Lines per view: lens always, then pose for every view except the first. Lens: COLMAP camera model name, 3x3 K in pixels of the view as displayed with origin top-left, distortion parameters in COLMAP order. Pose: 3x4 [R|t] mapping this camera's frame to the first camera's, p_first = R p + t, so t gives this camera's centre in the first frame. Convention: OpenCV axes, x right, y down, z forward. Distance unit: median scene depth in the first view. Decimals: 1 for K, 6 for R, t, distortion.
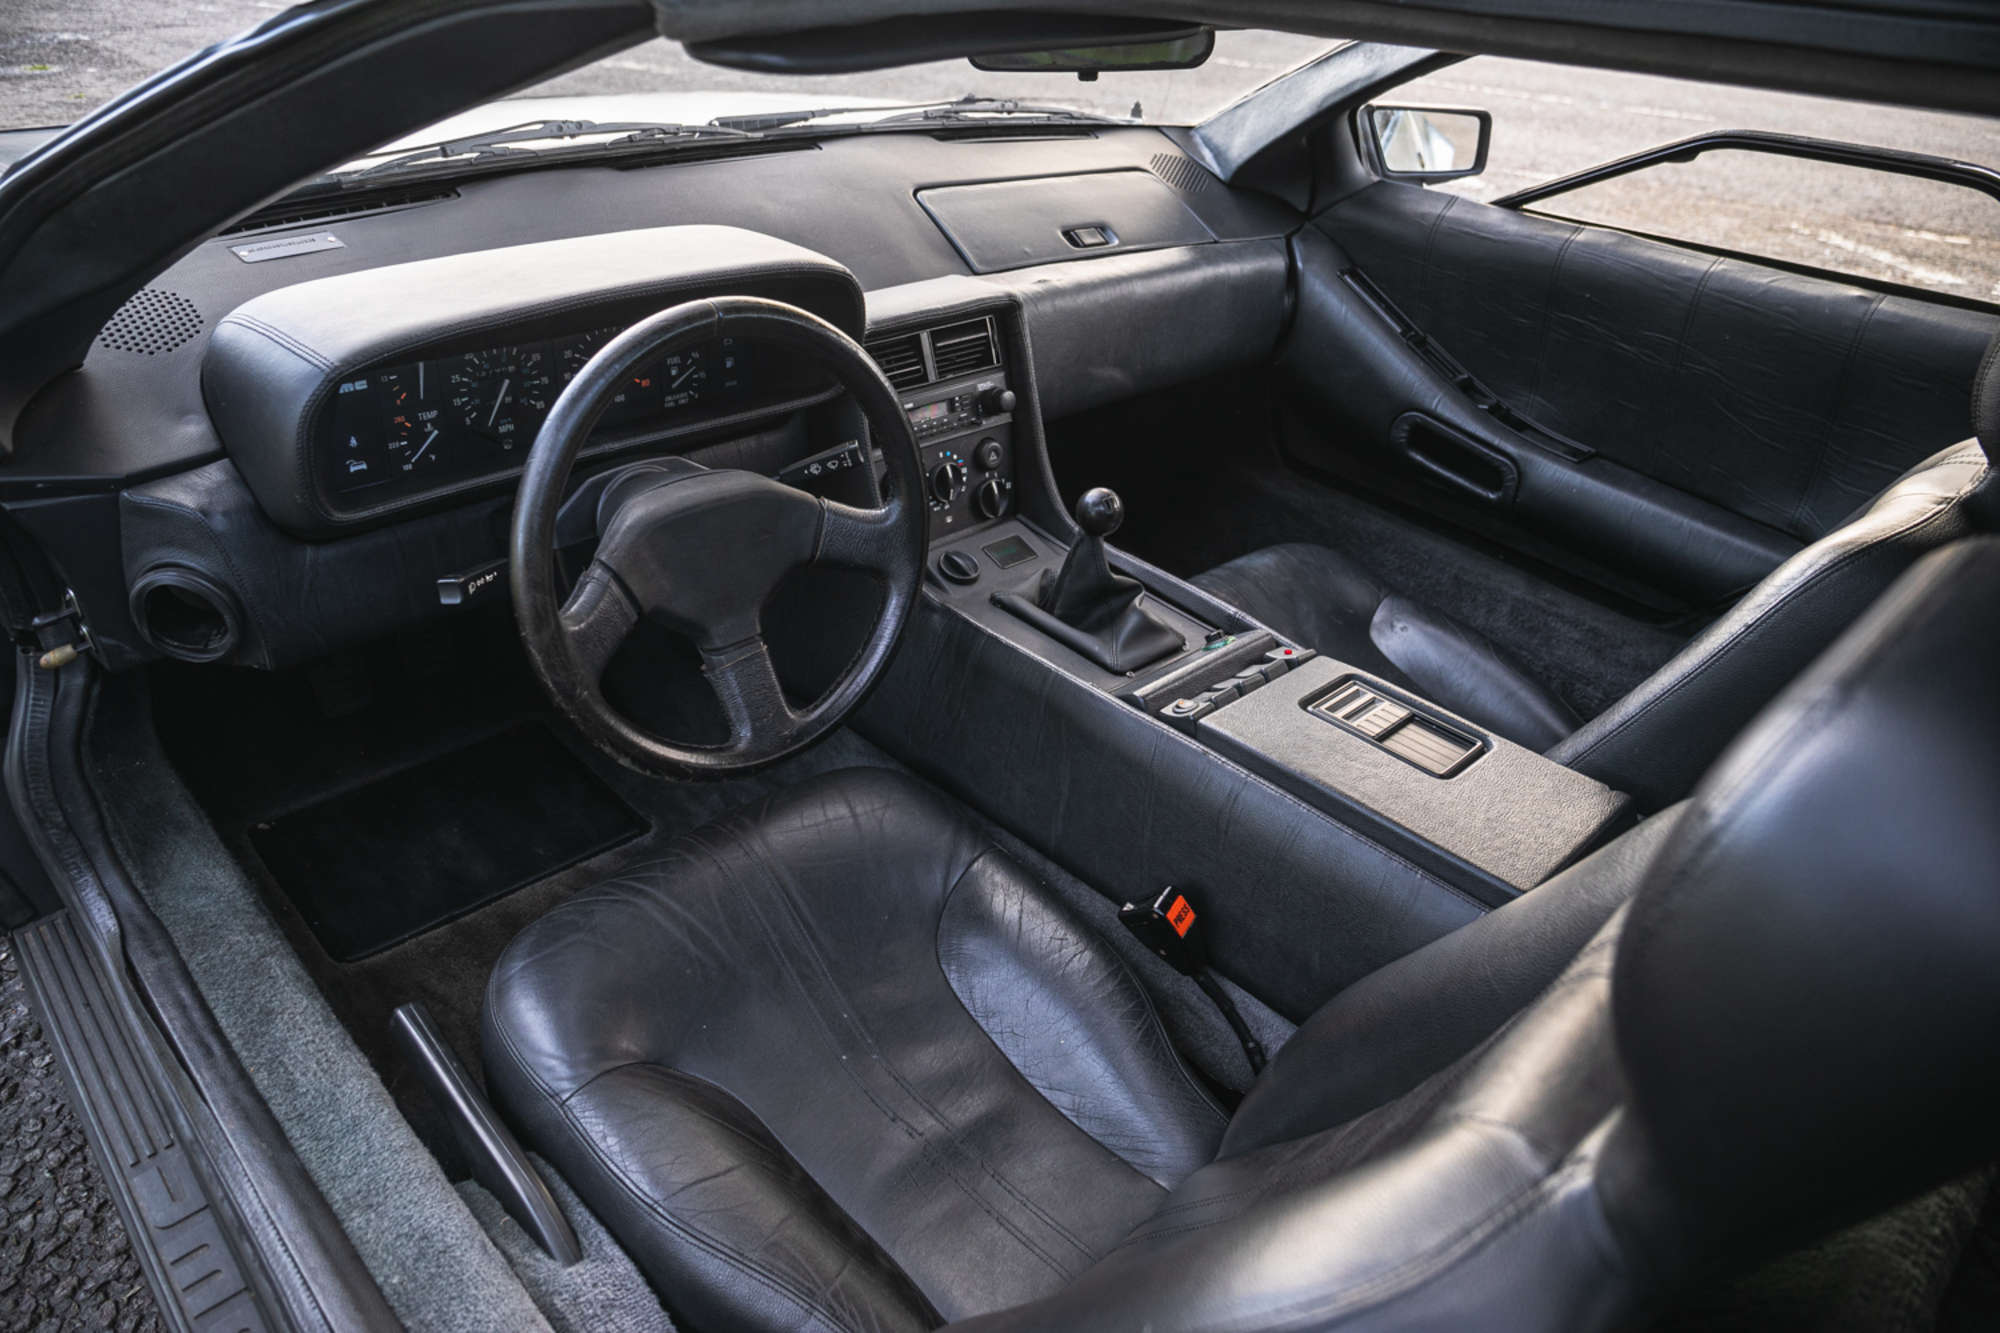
lens RADIAL K [[1403.3, 0, 996.0], [0, 1403.3, 661.0], [0, 0, 1]] dist [-0.074003, 0.001936]
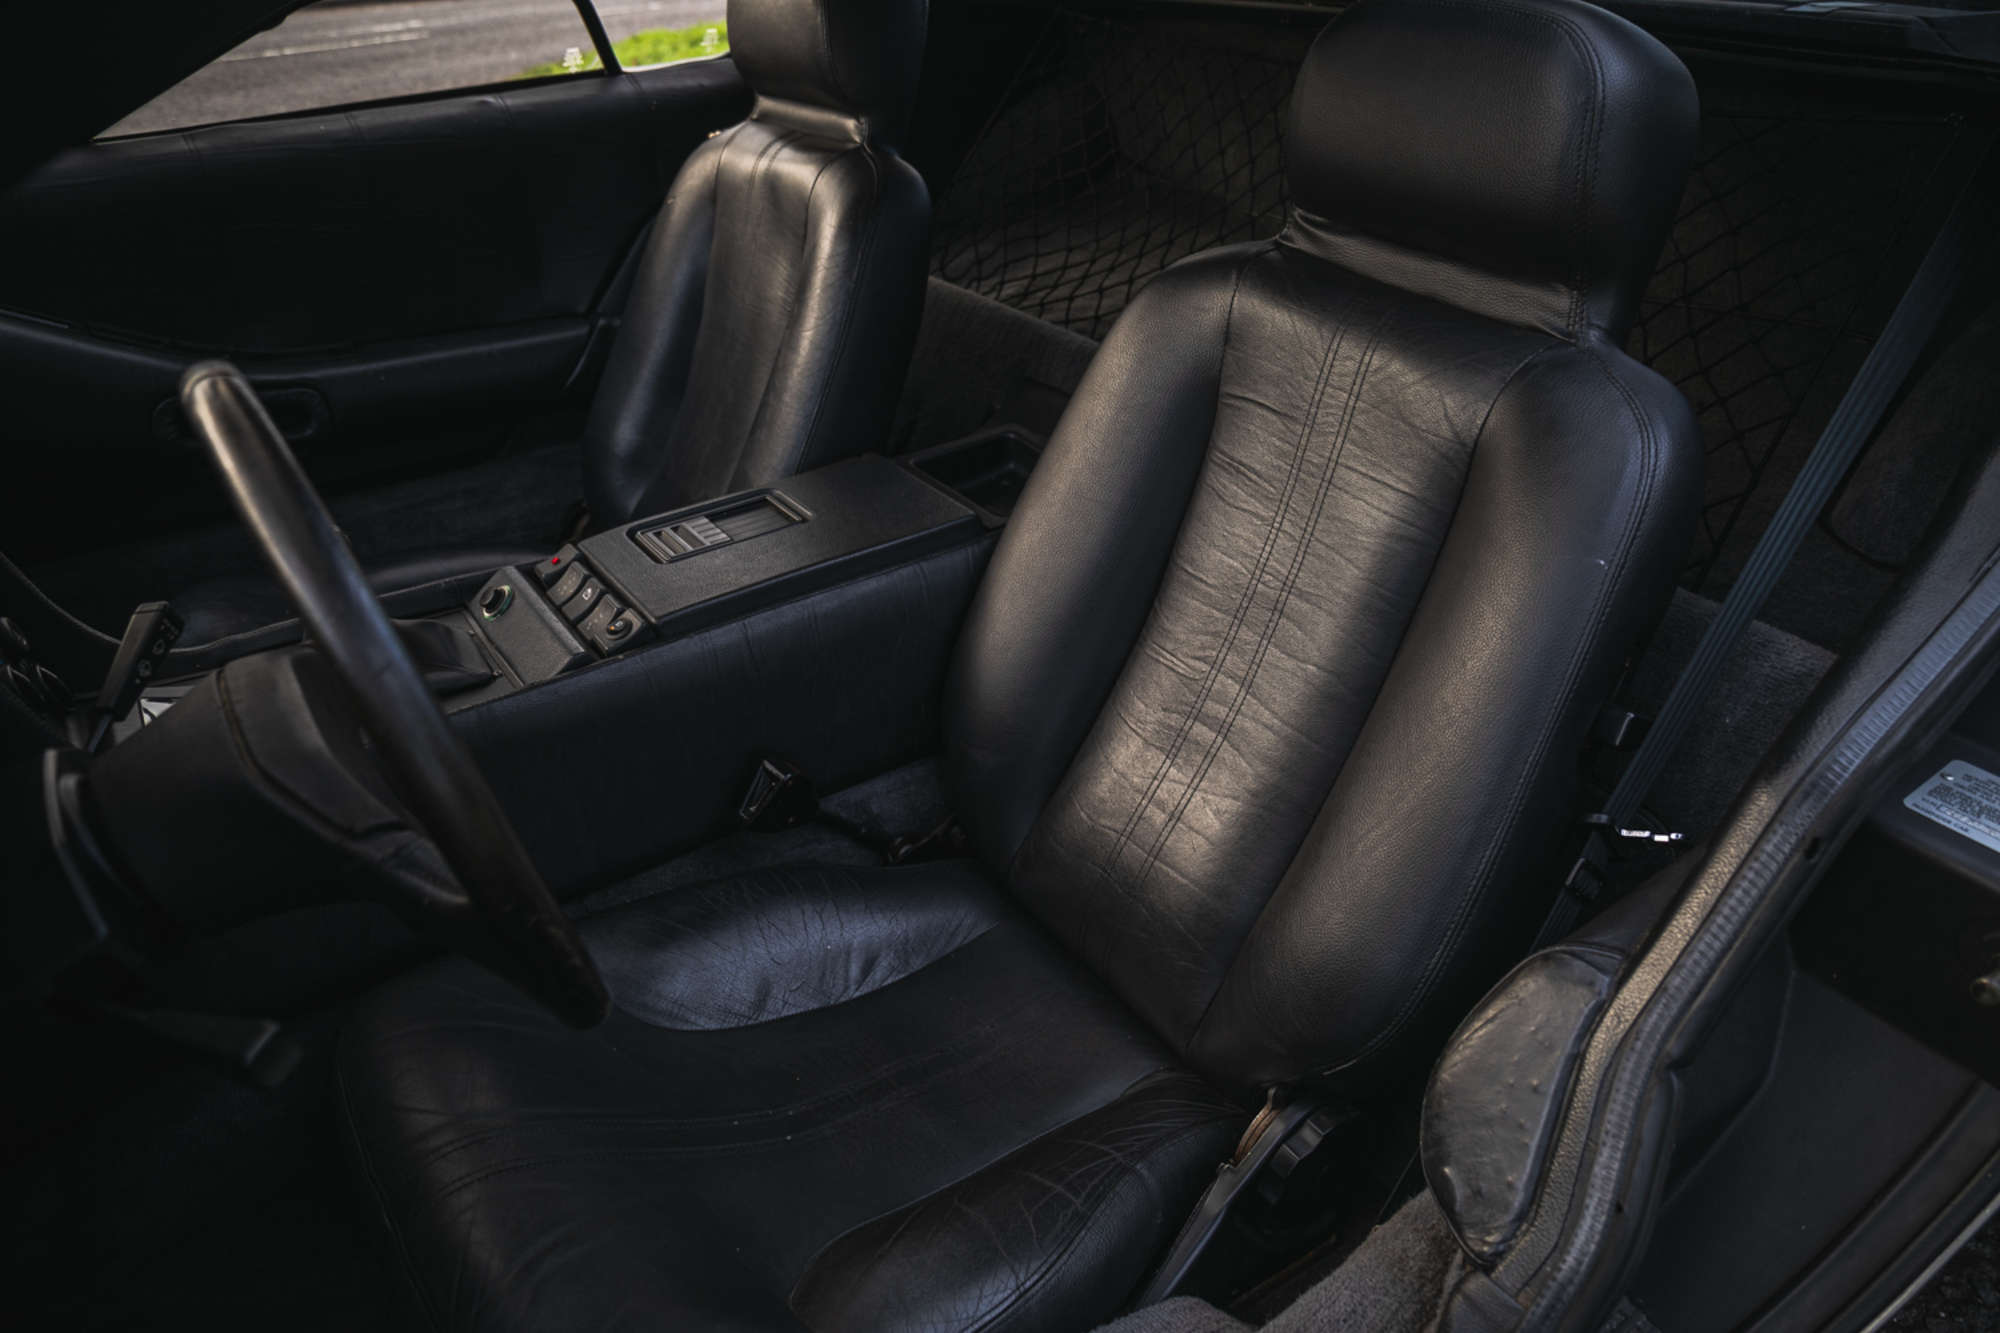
lens RADIAL K [[1403.3, 0, 996.0], [0, 1403.3, 661.0], [0, 0, 1]] dist [-0.074003, 0.001936]
pose [[0.151400, -0.544532, 0.824963, -0.583772], [0.527549, 0.750297, 0.398430, -0.180937], [-0.835925, 0.374886, 0.400862, 0.435627]]
